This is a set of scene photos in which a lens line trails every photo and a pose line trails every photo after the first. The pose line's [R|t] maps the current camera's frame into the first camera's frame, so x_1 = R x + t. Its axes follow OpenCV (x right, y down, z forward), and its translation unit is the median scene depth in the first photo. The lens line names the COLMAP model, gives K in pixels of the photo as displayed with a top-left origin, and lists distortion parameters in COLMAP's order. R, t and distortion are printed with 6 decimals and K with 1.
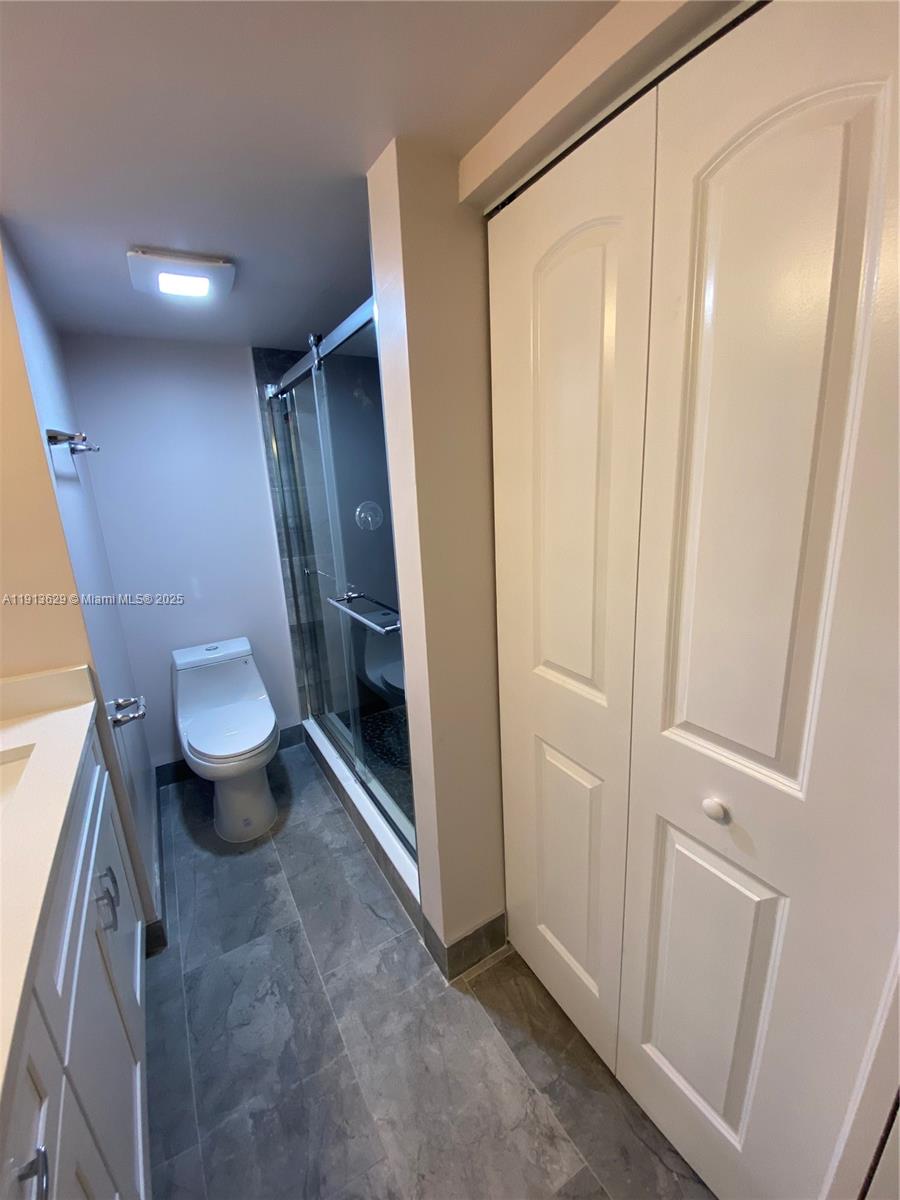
lens RADIAL K [[484.4, 0, 451.1], [0, 484.4, 599.0], [0, 0, 1]] dist [0.010061, -0.017354]
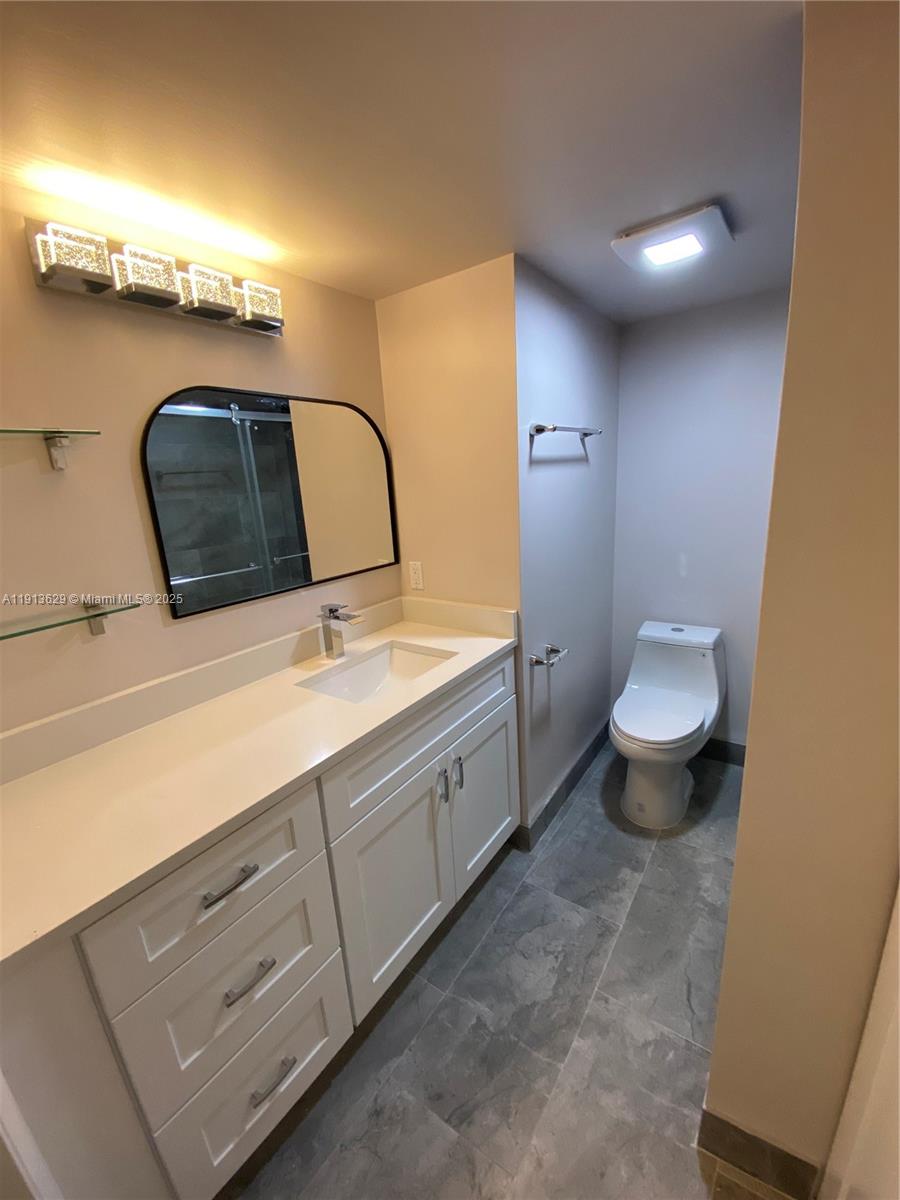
lens RADIAL K [[484.4, 0, 451.1], [0, 484.4, 599.0], [0, 0, 1]] dist [0.010061, -0.017354]
pose [[0.398505, 0.241270, -0.884863, 0.239367], [-0.179262, 0.966661, 0.182842, -0.075439], [0.899477, 0.085759, 0.428470, 0.232772]]
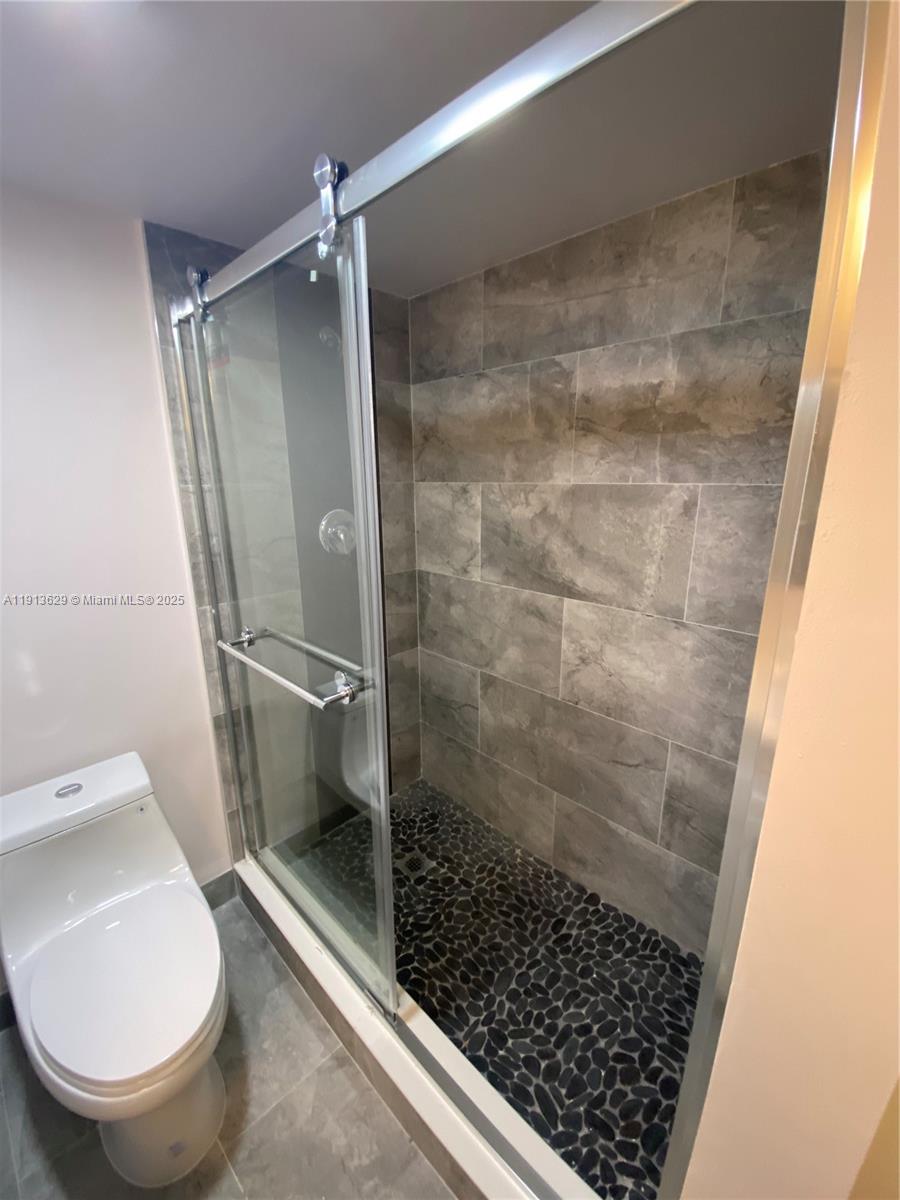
lens RADIAL K [[486.4, 0, 451.4], [0, 486.4, 597.9], [0, 0, 1]] dist [-0.000538, -0.012139]
pose [[0.968289, -0.020723, 0.248973, -0.305426], [0.019605, 0.999784, 0.006968, -0.138967], [-0.249064, -0.001866, 0.968485, 0.551200]]
